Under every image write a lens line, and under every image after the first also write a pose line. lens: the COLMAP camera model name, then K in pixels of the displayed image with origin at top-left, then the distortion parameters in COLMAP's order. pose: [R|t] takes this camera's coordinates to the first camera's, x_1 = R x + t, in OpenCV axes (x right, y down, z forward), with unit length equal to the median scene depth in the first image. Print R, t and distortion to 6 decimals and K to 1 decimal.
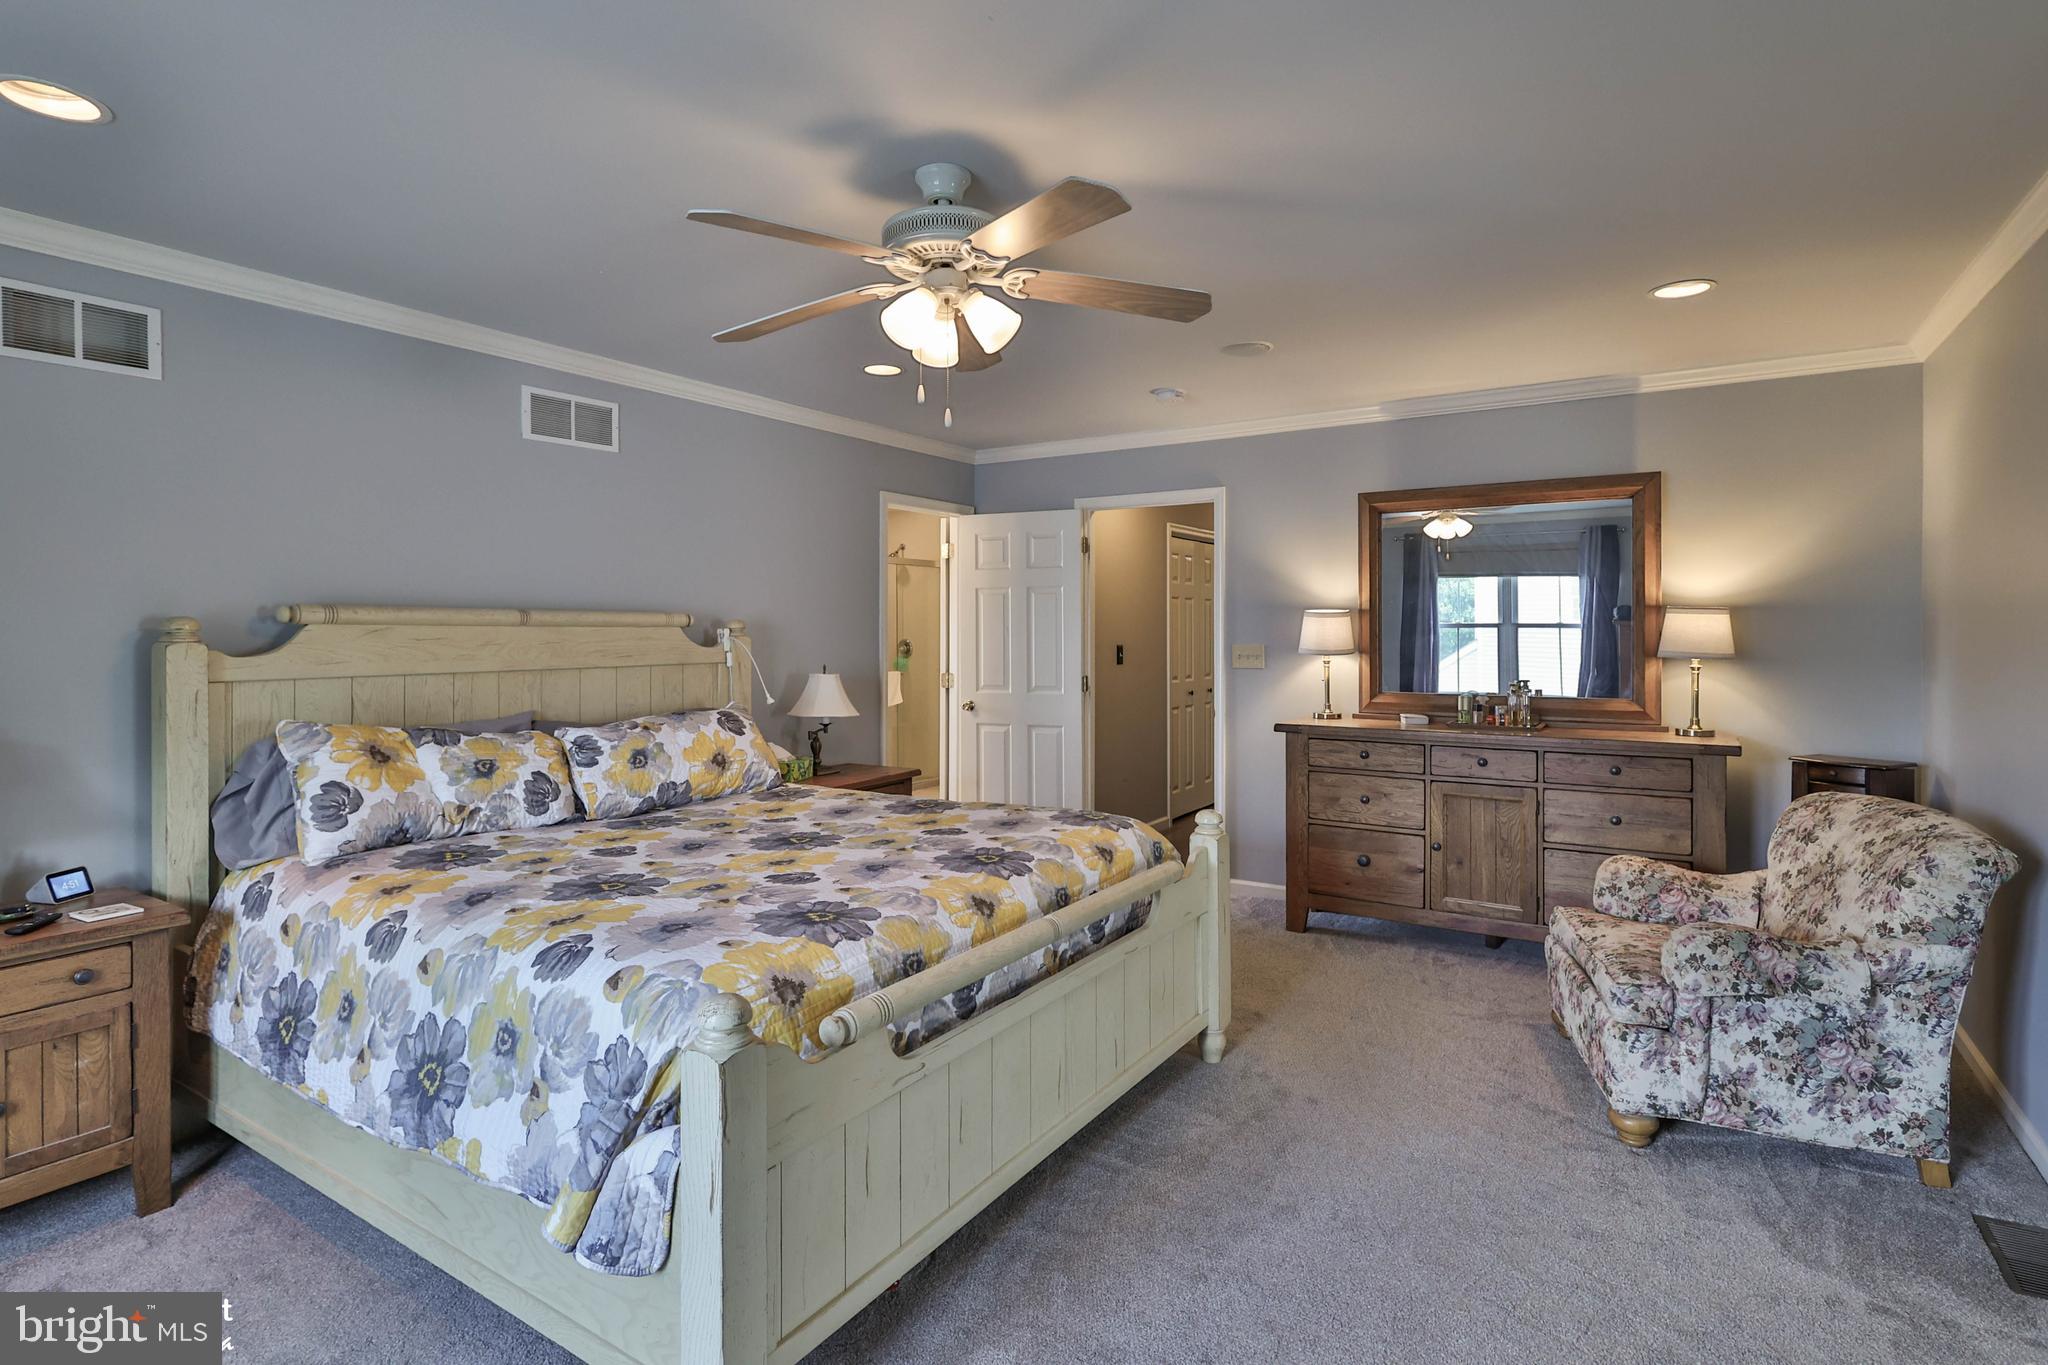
lens RADIAL K [[1019.6, 0, 1031.1], [0, 1019.6, 626.9], [0, 0, 1]] dist [-0.001173, 0.001071]
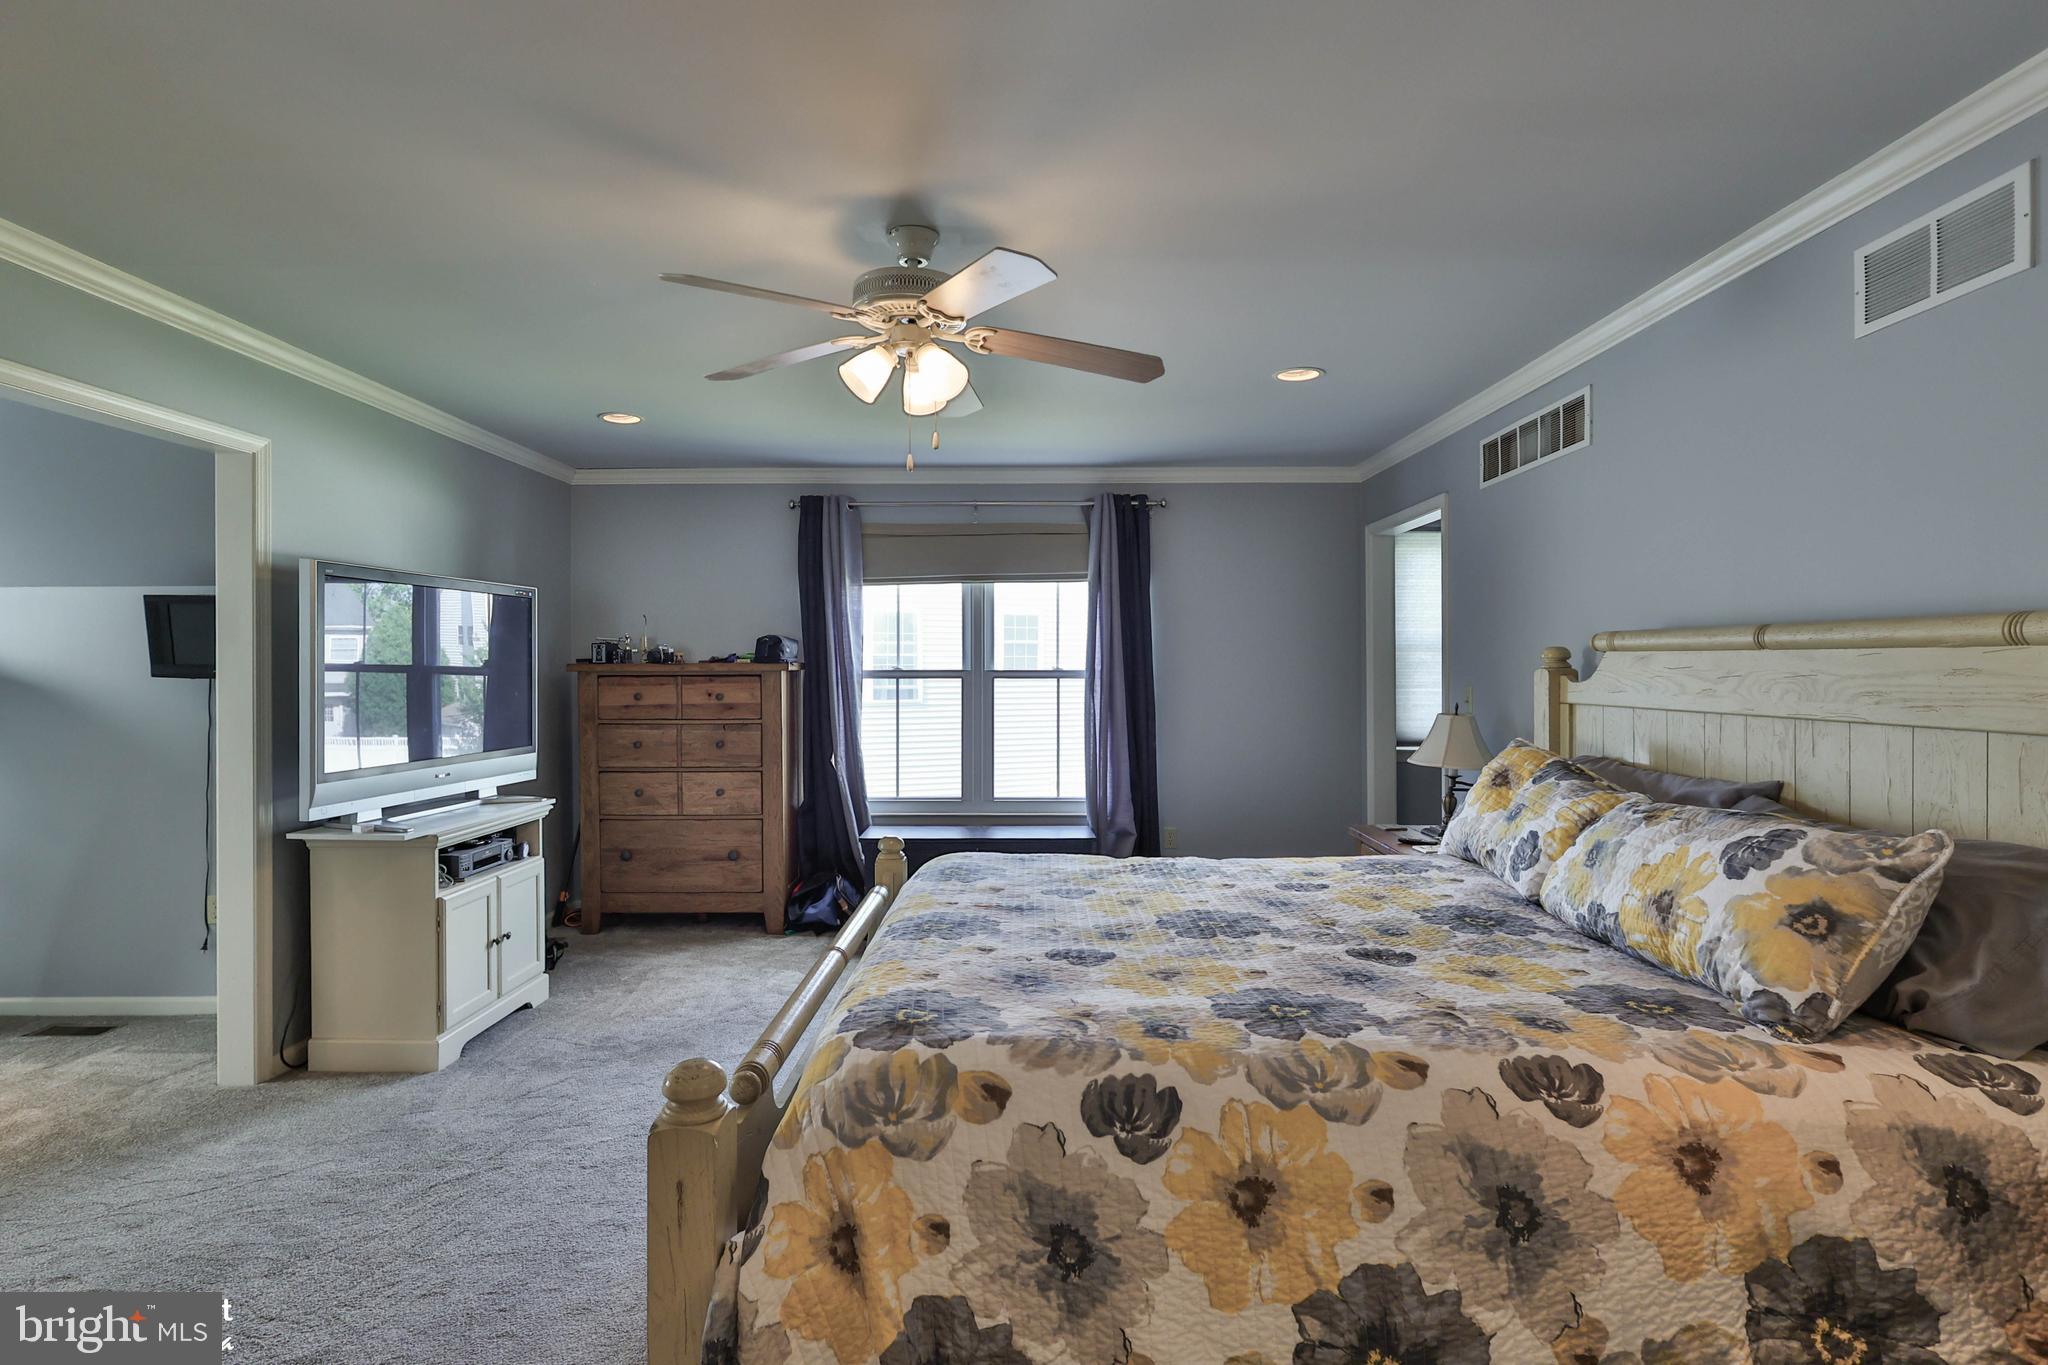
lens RADIAL K [[1038.2, 0, 1025.0], [0, 1038.2, 682.4], [0, 0, 1]] dist [0.001982, 0.001080]
pose [[-0.840008, 0.010854, -0.542465, 0.283553], [0.002957, 0.999877, 0.015427, 0.009346], [0.542566, 0.011355, -0.839937, 1.399861]]
